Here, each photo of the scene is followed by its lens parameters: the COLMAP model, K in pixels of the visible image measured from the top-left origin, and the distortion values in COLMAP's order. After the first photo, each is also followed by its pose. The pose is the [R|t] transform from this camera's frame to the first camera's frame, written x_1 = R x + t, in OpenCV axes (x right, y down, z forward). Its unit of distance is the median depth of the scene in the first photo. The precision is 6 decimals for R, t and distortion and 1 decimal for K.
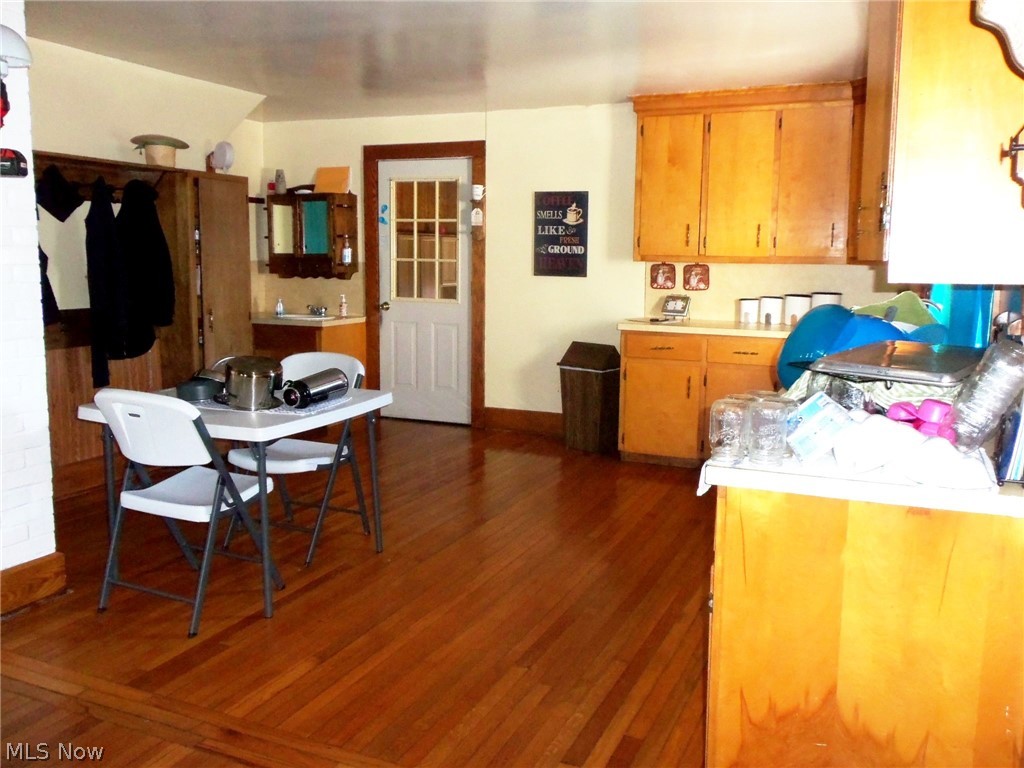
lens RADIAL K [[876.1, 0, 512.8], [0, 876.1, 382.3], [0, 0, 1]] dist [-0.000357, -0.001614]
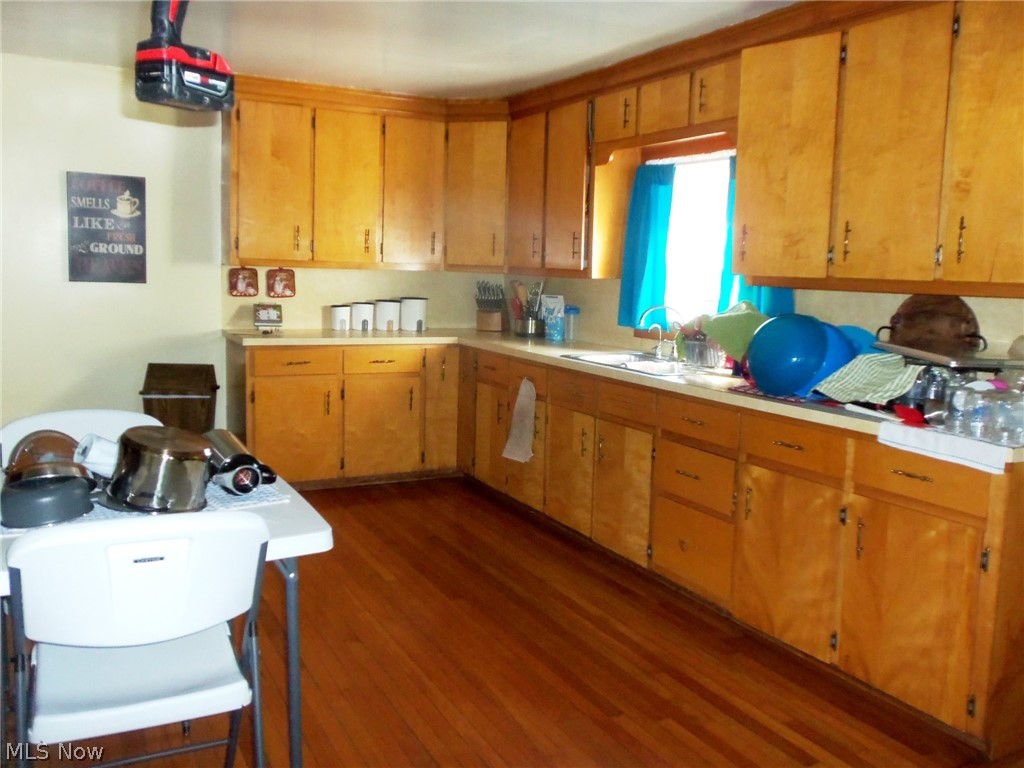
lens RADIAL K [[876.1, 0, 513.1], [0, 876.1, 385.8], [0, 0, 1]] dist [-0.000357, -0.001614]
pose [[0.610035, -0.098843, 0.786186, -0.372531], [0.091085, 0.994360, 0.054338, -0.040841], [-0.787122, 0.038462, 0.615597, 0.248684]]
